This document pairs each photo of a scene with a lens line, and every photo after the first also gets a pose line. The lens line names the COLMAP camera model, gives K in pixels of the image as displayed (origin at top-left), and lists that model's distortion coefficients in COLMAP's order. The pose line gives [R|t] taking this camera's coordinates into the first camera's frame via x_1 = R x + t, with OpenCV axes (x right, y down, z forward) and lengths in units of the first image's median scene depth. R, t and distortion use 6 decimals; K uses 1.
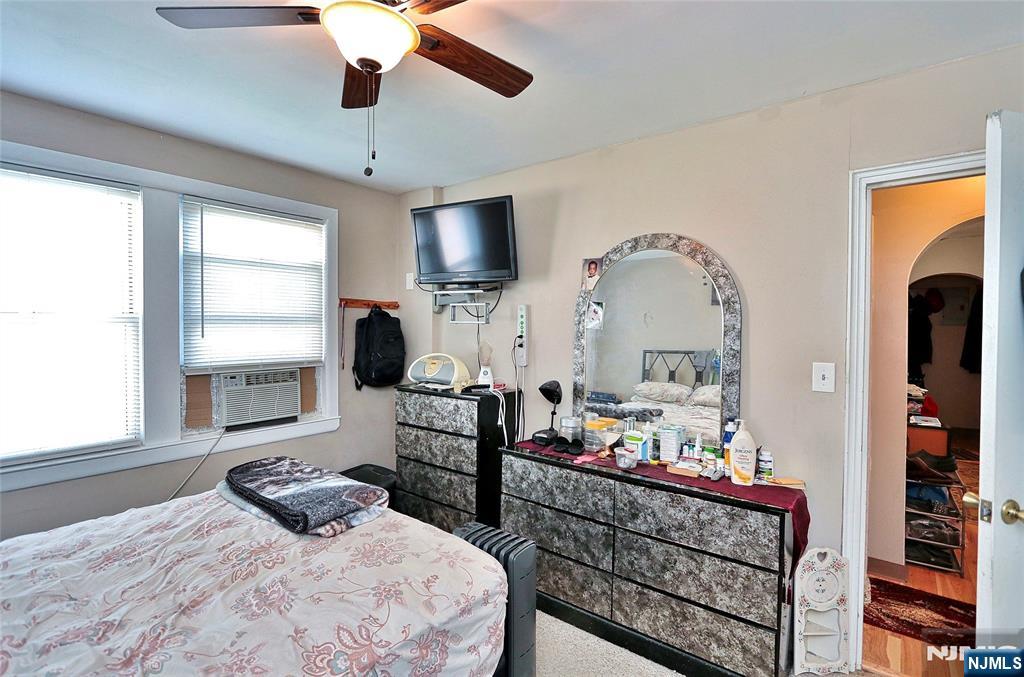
lens RADIAL K [[484.6, 0, 514.7], [0, 484.6, 335.3], [0, 0, 1]] dist [-0.017708, -0.000666]
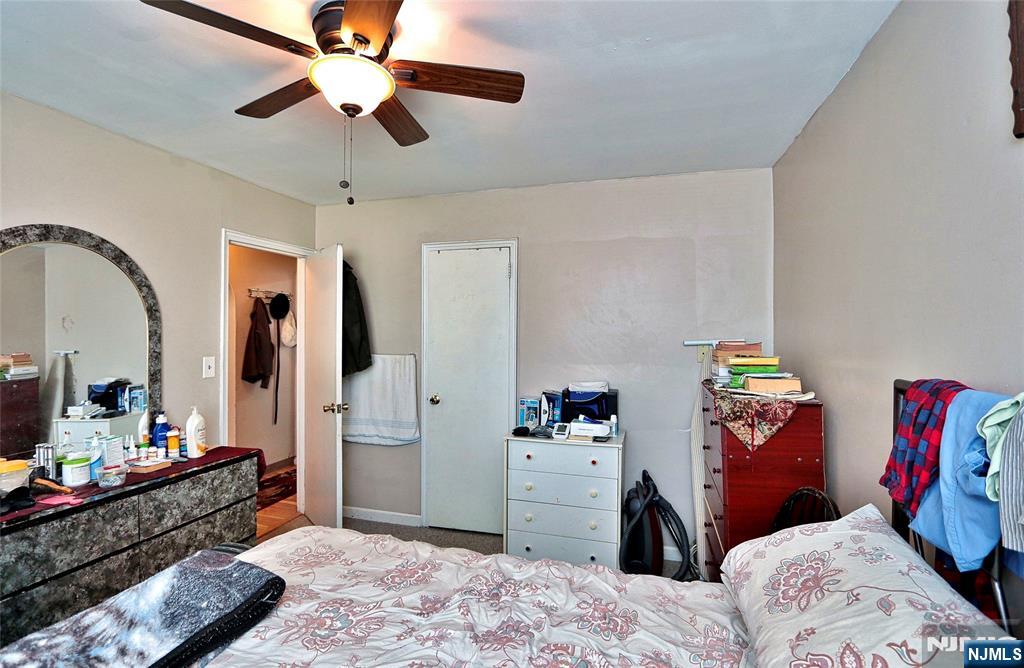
lens RADIAL K [[485.3, 0, 512.1], [0, 485.3, 330.5], [0, 0, 1]] dist [-0.013698, -0.000123]
pose [[-0.397996, -0.005143, 0.917373, -0.981797], [0.011672, 0.999875, 0.010669, -0.025098], [-0.917313, 0.014954, -0.397886, 0.718350]]
